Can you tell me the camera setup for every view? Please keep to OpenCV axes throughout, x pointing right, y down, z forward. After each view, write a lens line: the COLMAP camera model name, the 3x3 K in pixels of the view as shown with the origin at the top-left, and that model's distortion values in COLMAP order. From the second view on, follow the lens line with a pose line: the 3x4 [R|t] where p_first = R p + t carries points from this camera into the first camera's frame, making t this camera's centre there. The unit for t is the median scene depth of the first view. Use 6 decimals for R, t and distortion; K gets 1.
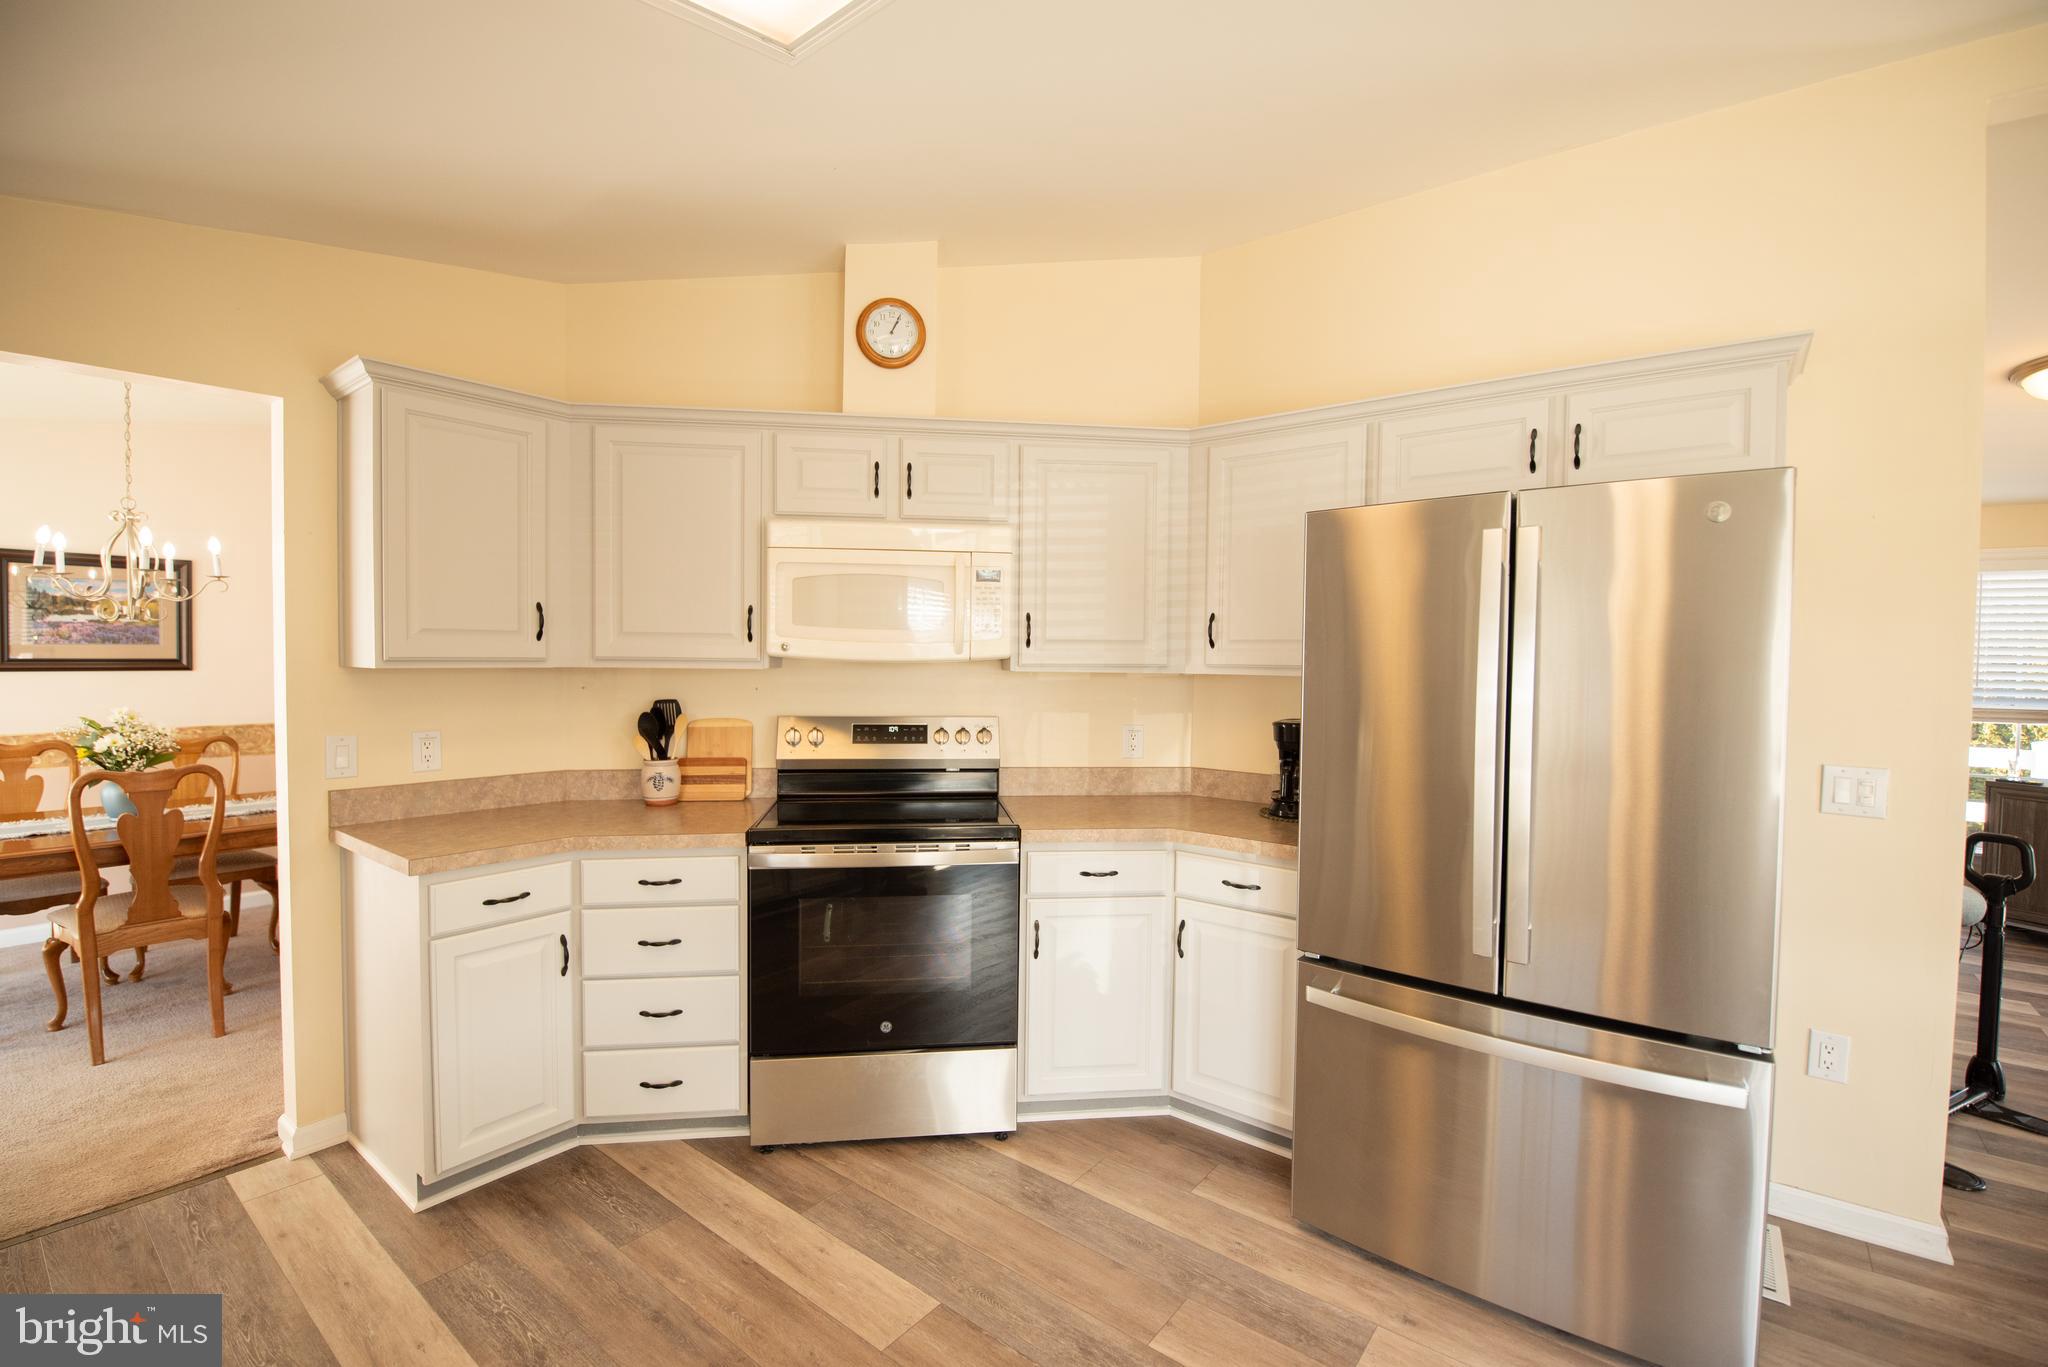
lens RADIAL K [[890.4, 0, 1013.3], [0, 890.4, 681.1], [0, 0, 1]] dist [-0.003007, -0.010356]
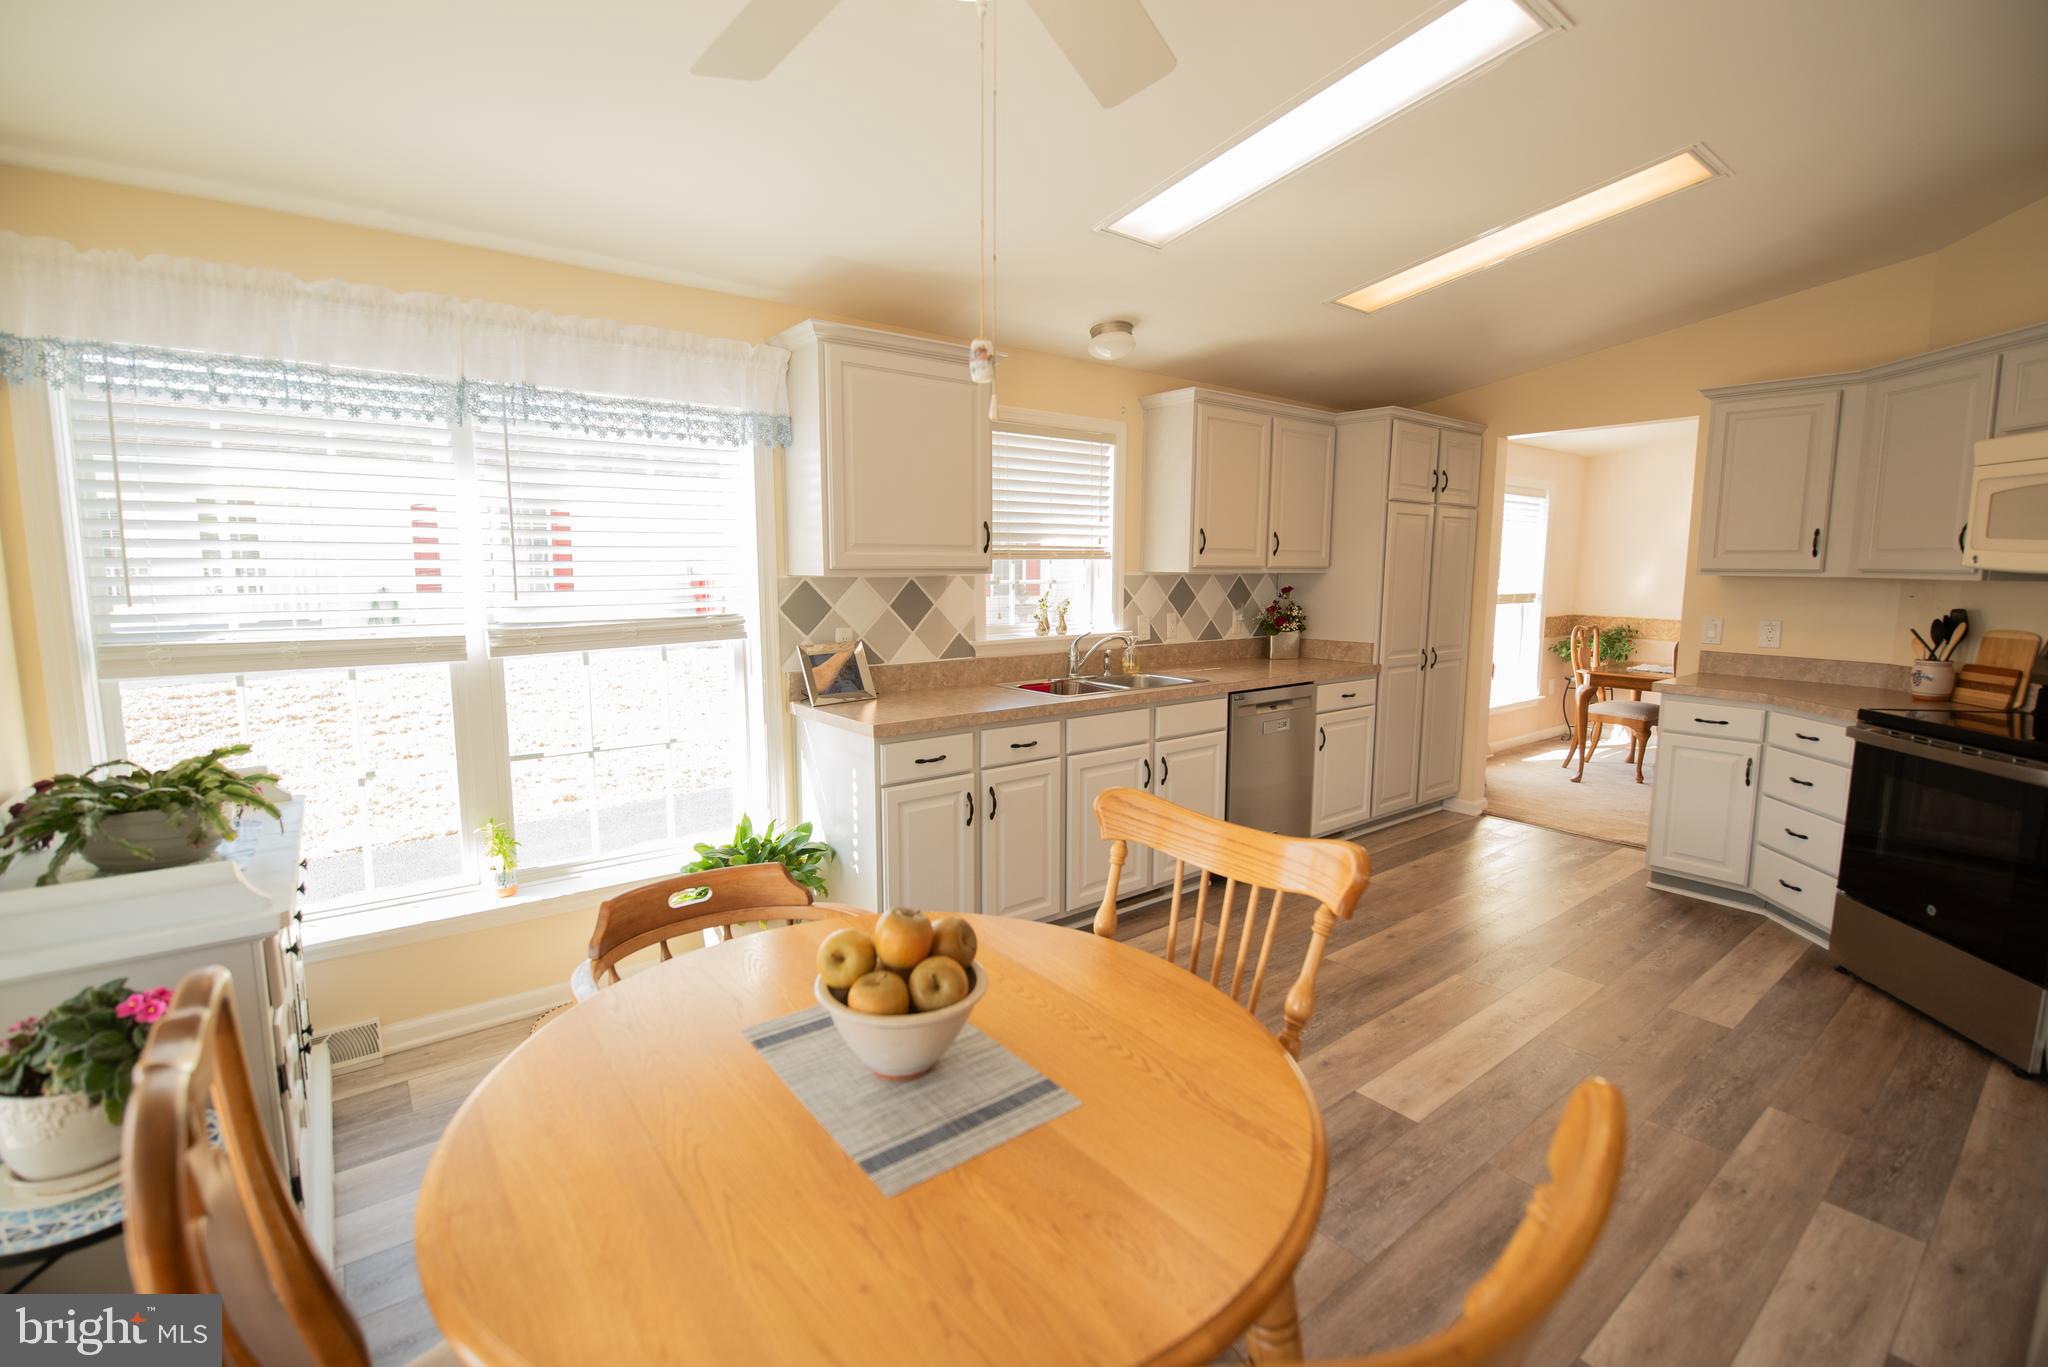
lens RADIAL K [[890.4, 0, 1013.3], [0, 890.4, 681.1], [0, 0, 1]] dist [-0.003007, -0.010356]
pose [[-0.246273, 0.113482, -0.962534, 1.017400], [-0.034475, 0.991467, 0.125714, 0.014534], [0.968587, 0.064144, -0.240259, 0.138735]]
